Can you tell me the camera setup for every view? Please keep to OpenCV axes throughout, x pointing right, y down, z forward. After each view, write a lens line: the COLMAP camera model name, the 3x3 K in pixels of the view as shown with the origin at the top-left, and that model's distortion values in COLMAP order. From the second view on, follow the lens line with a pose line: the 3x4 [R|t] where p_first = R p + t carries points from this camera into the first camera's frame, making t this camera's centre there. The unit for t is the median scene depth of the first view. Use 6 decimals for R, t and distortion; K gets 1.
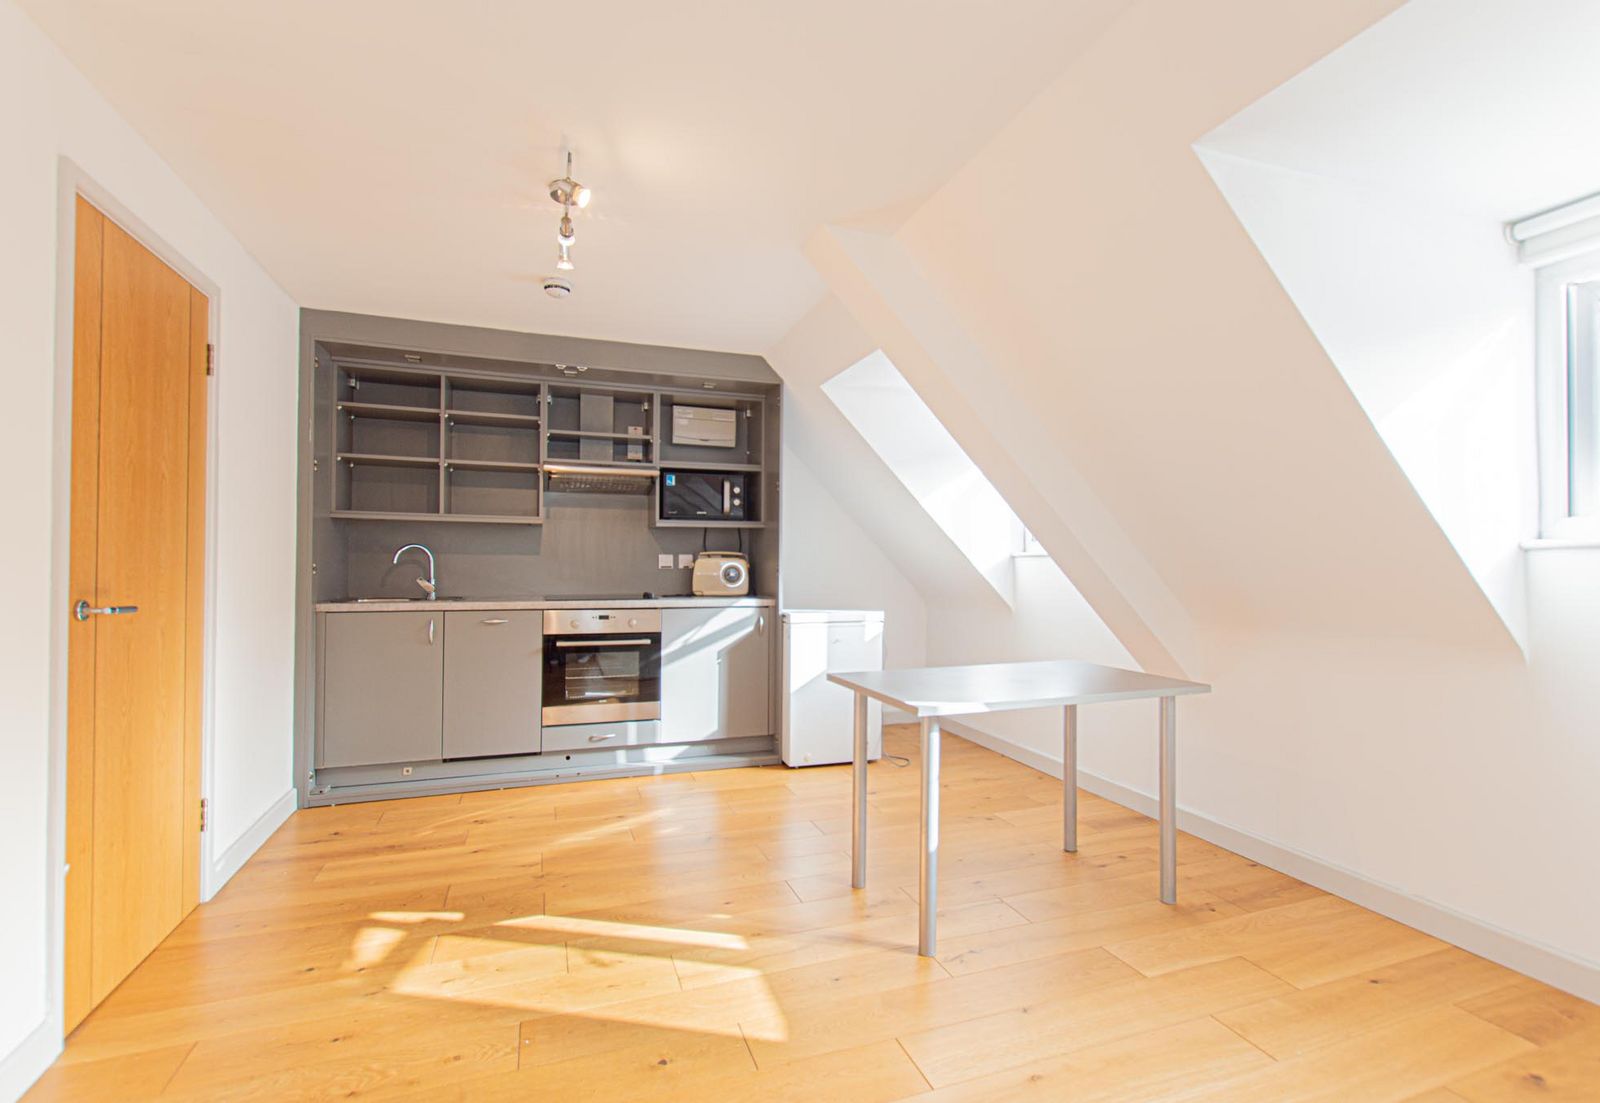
lens RADIAL K [[743.7, 0, 805.6], [0, 743.7, 555.4], [0, 0, 1]] dist [0.014612, -0.000579]
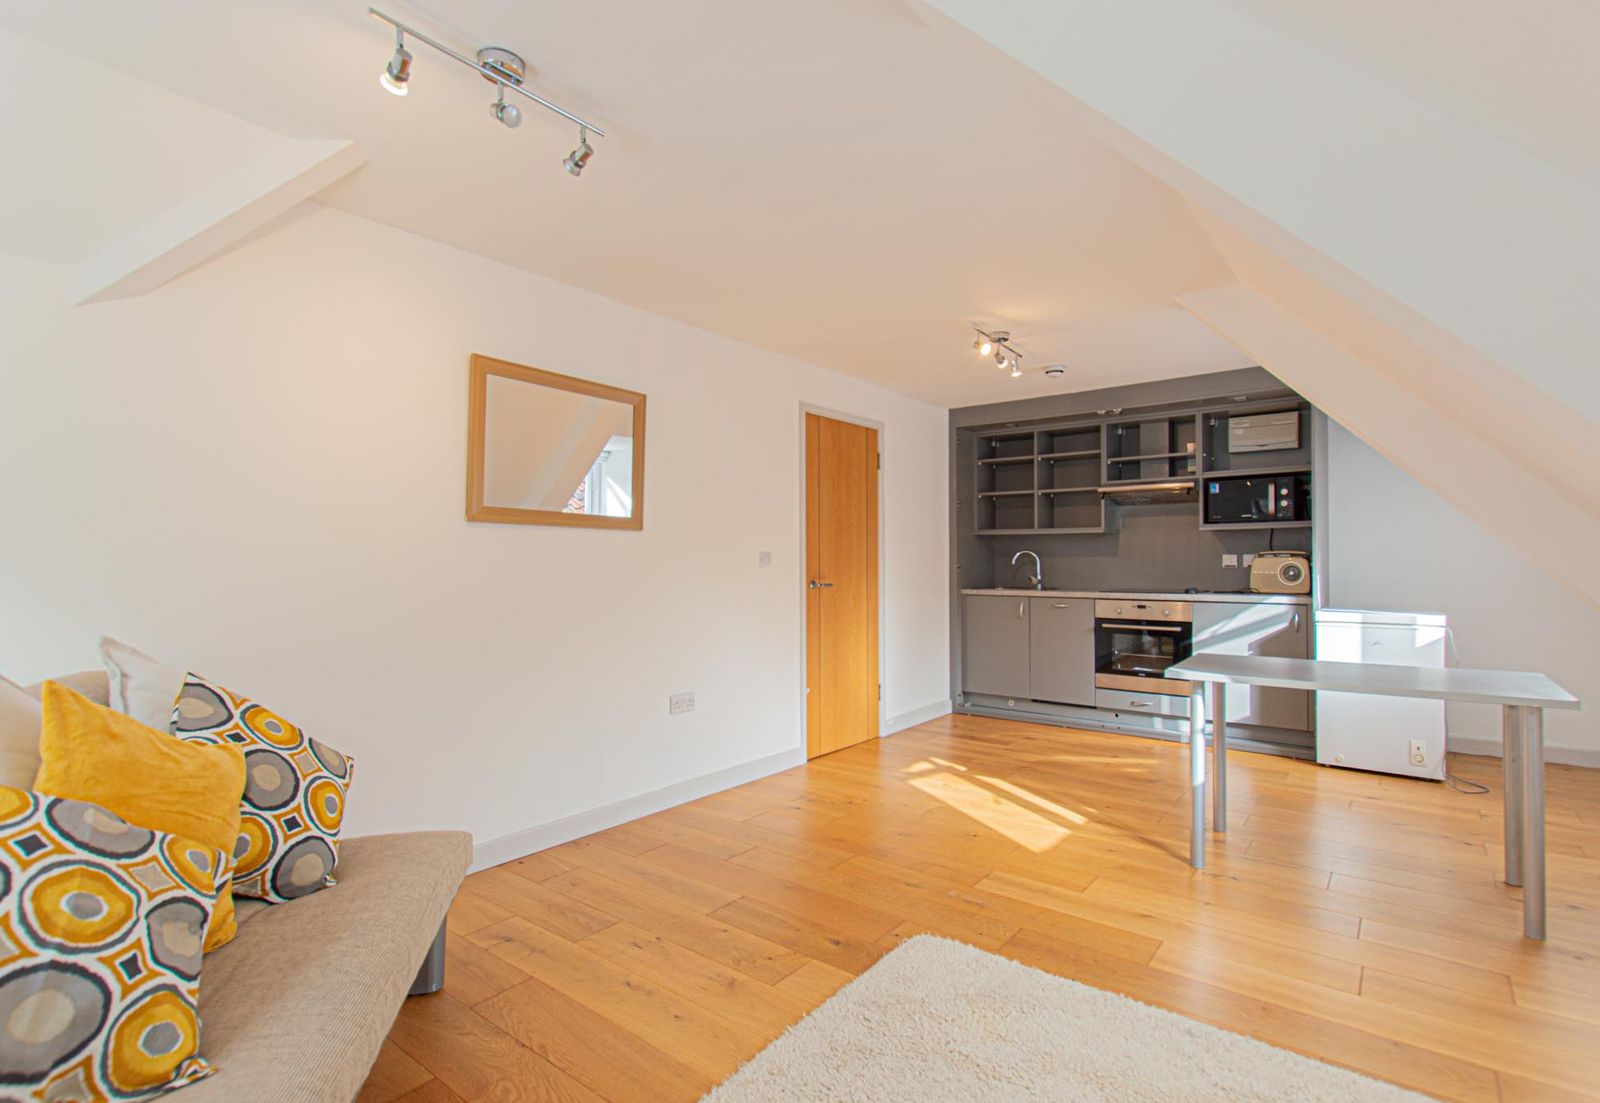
lens RADIAL K [[743.7, 0, 805.6], [0, 743.7, 555.4], [0, 0, 1]] dist [0.014612, -0.000579]
pose [[0.535890, -0.014278, -0.844167, 0.466367], [0.014801, 0.999862, -0.007515, -0.001026], [0.844158, -0.008468, 0.536028, -0.130546]]
